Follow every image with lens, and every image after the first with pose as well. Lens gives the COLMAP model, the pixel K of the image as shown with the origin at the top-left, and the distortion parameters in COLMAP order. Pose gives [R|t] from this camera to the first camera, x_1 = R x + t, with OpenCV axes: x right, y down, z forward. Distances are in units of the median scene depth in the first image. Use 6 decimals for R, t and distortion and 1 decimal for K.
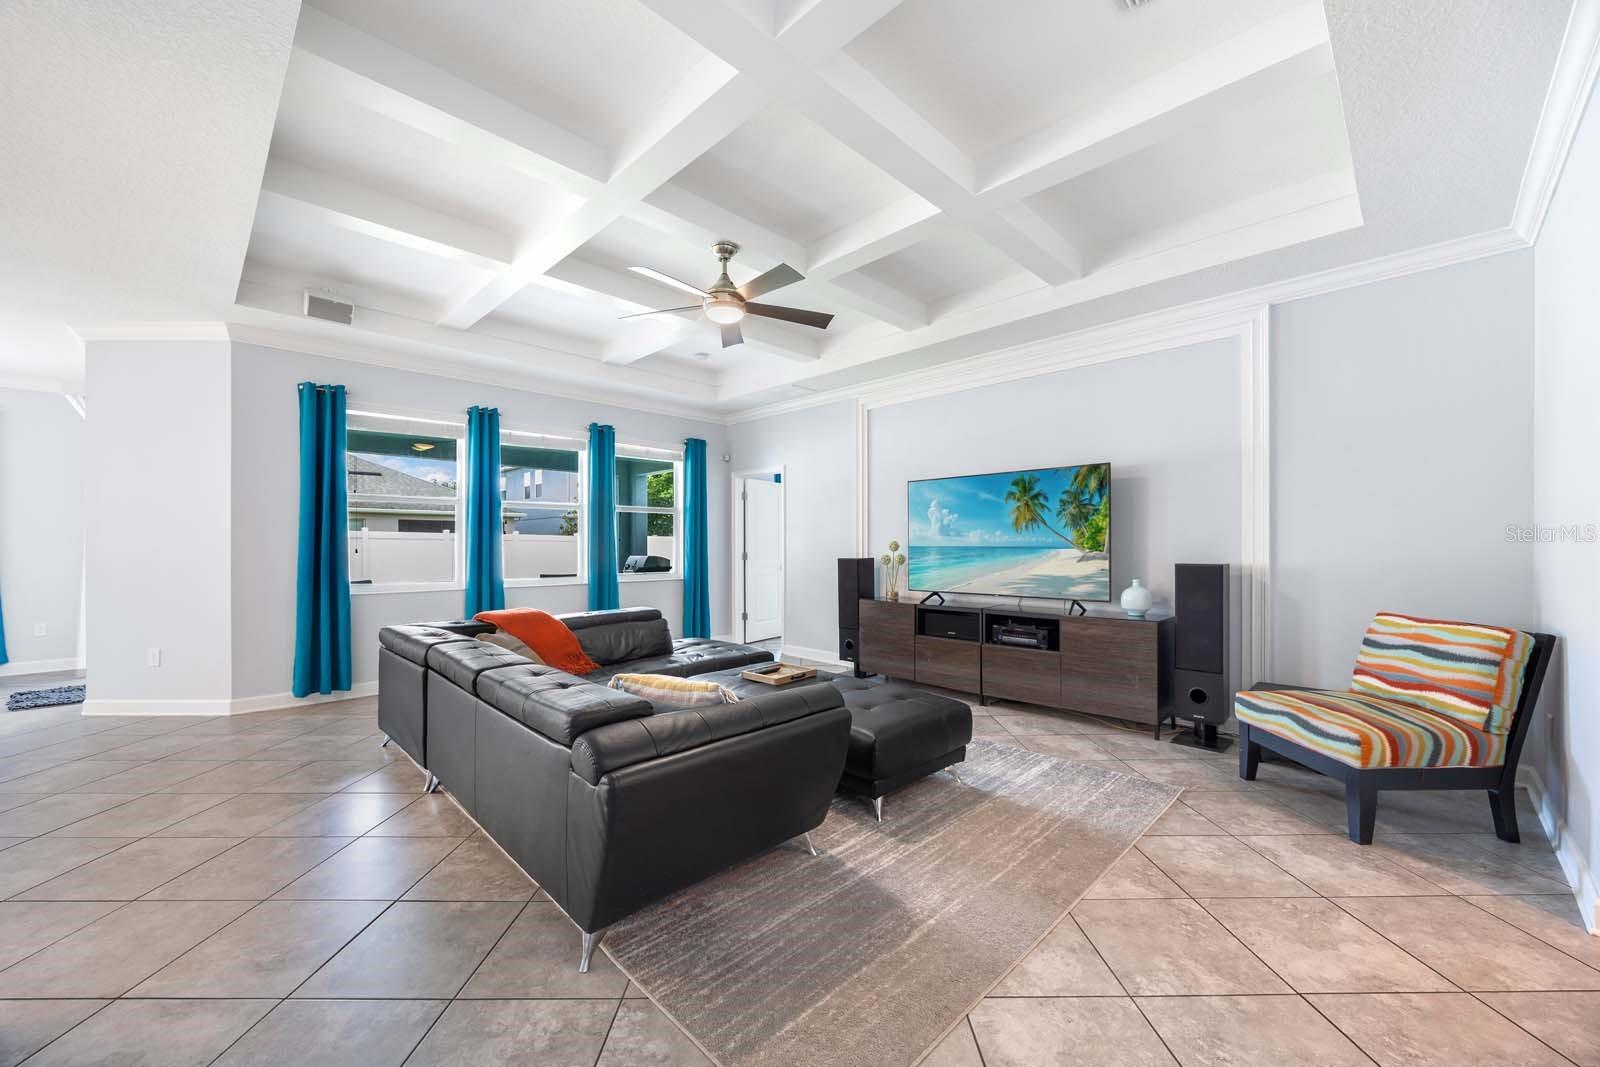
lens RADIAL K [[602.1, 0, 809.7], [0, 602.1, 532.2], [0, 0, 1]] dist [-0.005714, -0.000234]
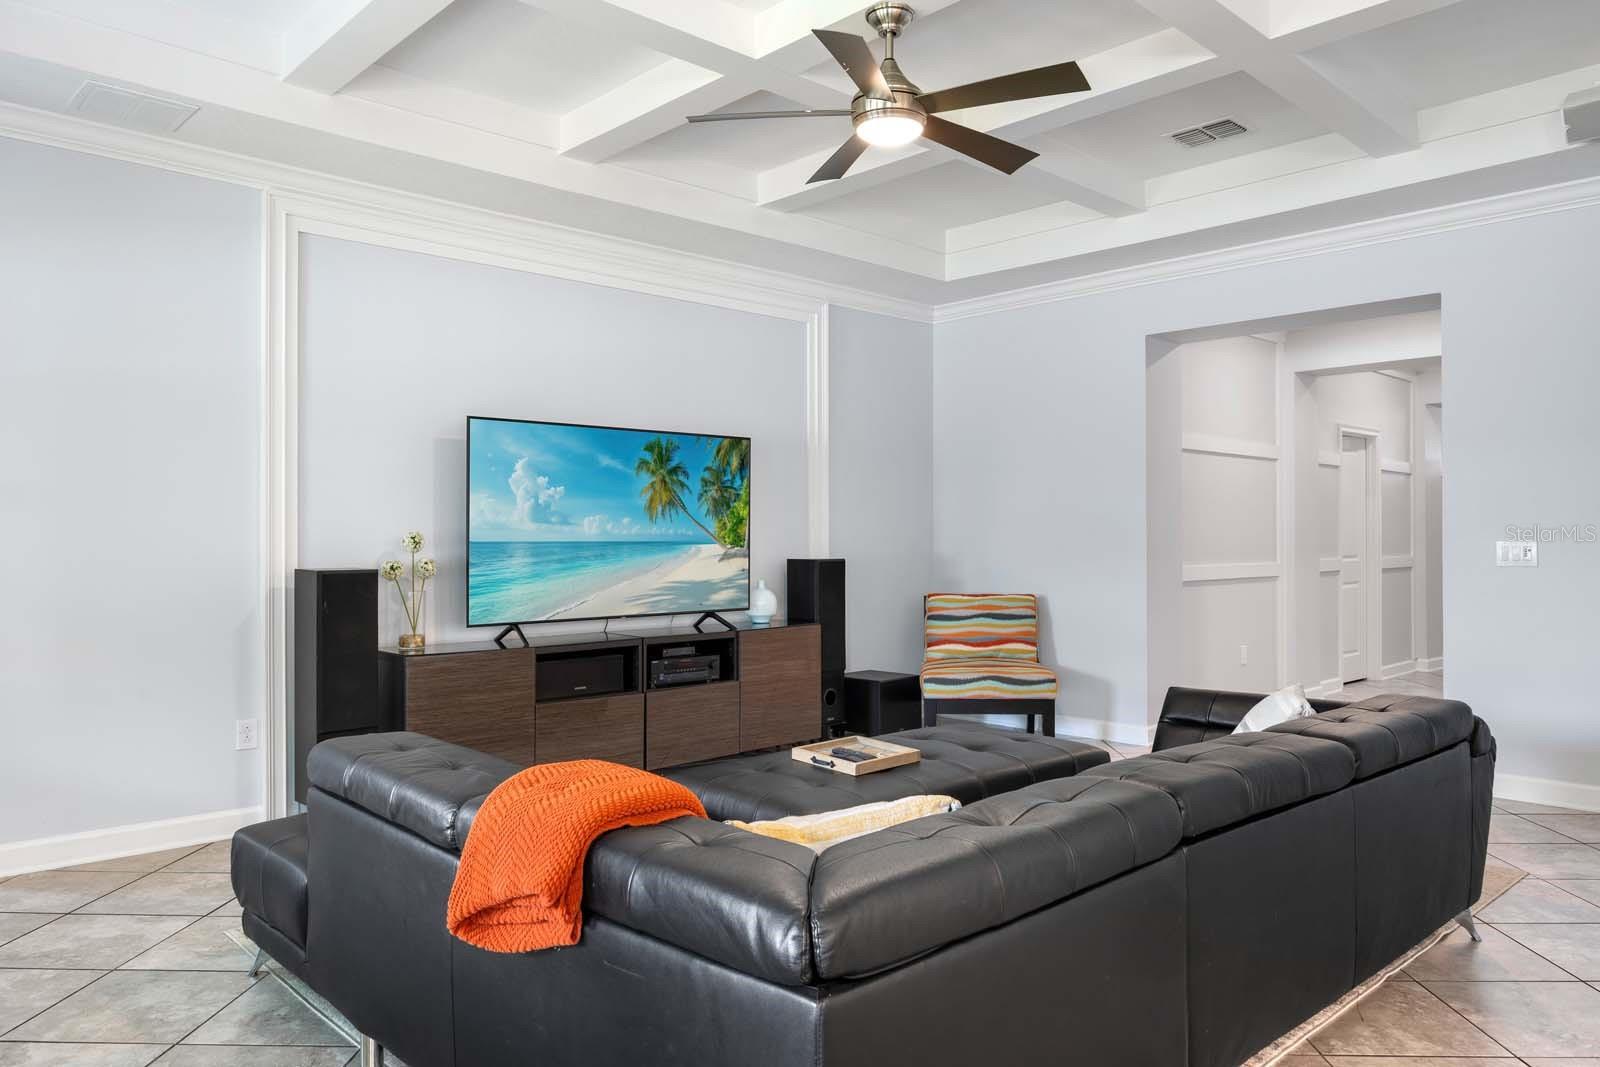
lens RADIAL K [[1080.8, 0, 806.2], [0, 1080.8, 505.3], [0, 0, 1]] dist [-0.012753, -0.005293]
pose [[0.048622, 0.032530, 0.998287, -0.885932], [-0.018722, 0.999324, -0.031652, 0.018791], [-0.998642, -0.017151, 0.049199, 0.790020]]
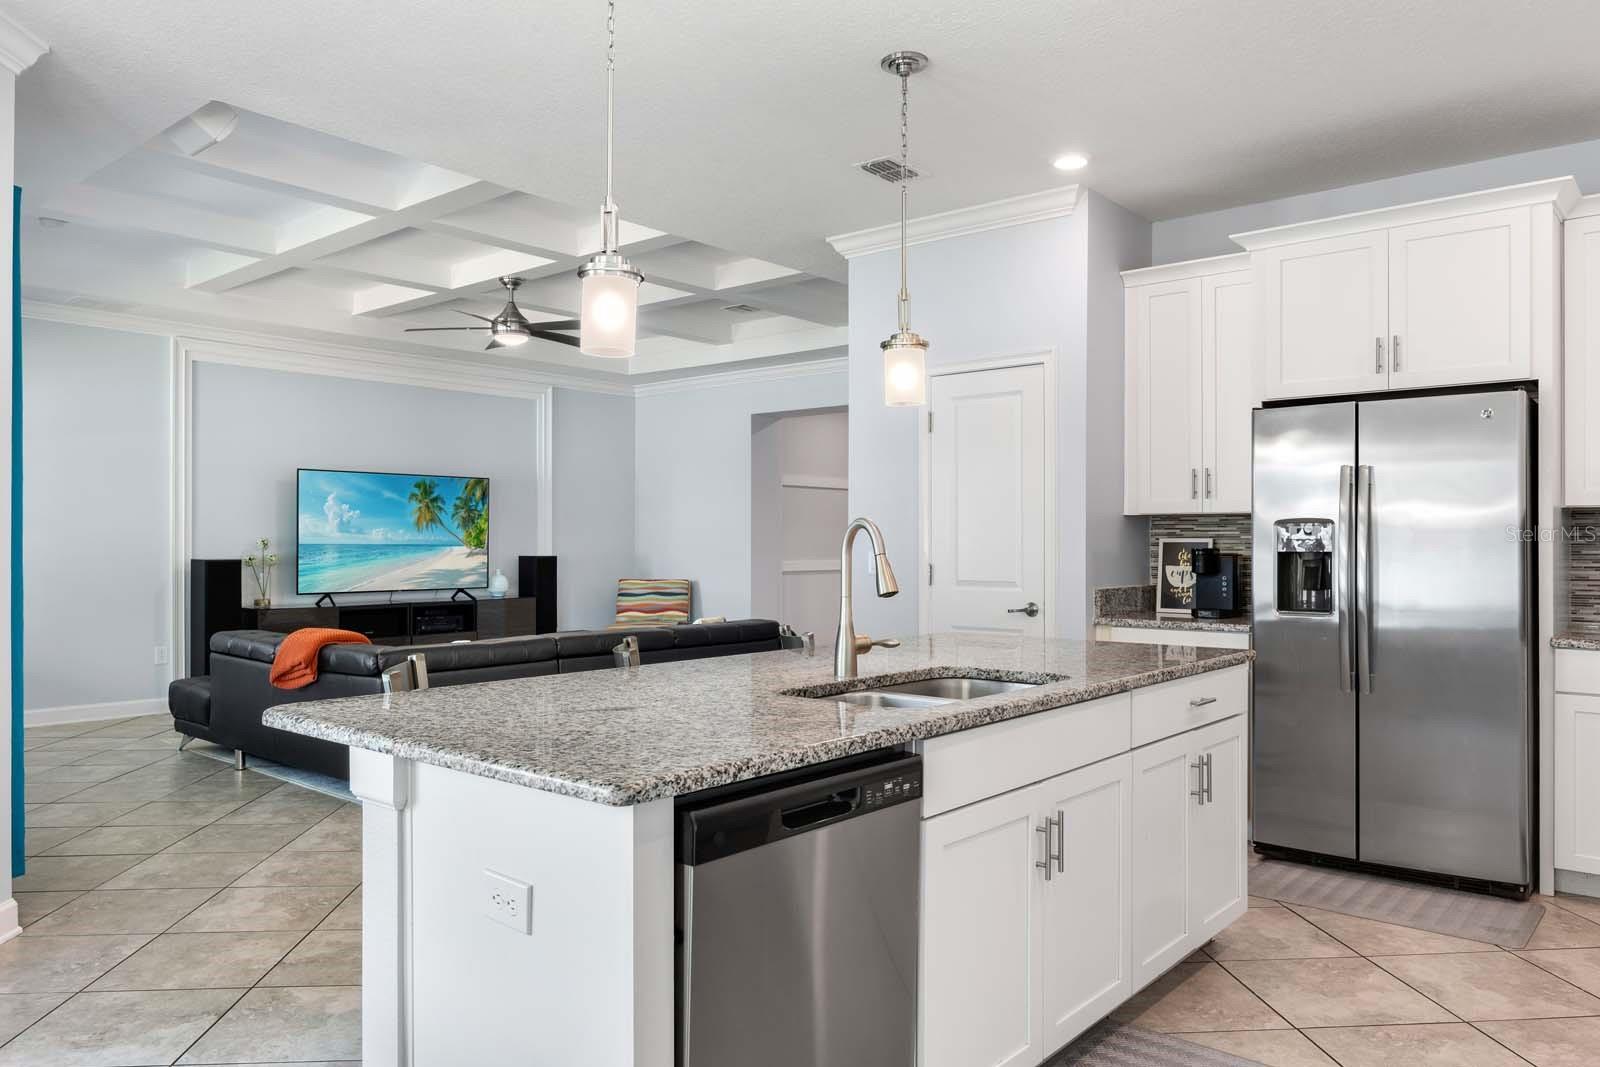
lens RADIAL K [[1080.8, 0, 801.8], [0, 1080.8, 532.3], [0, 0, 1]] dist [-0.012753, -0.005293]
pose [[-0.058934, 0.010362, 0.998208, -1.686945], [-0.023797, 0.999647, -0.011782, 0.009098], [-0.997978, -0.024449, -0.058667, 0.437987]]
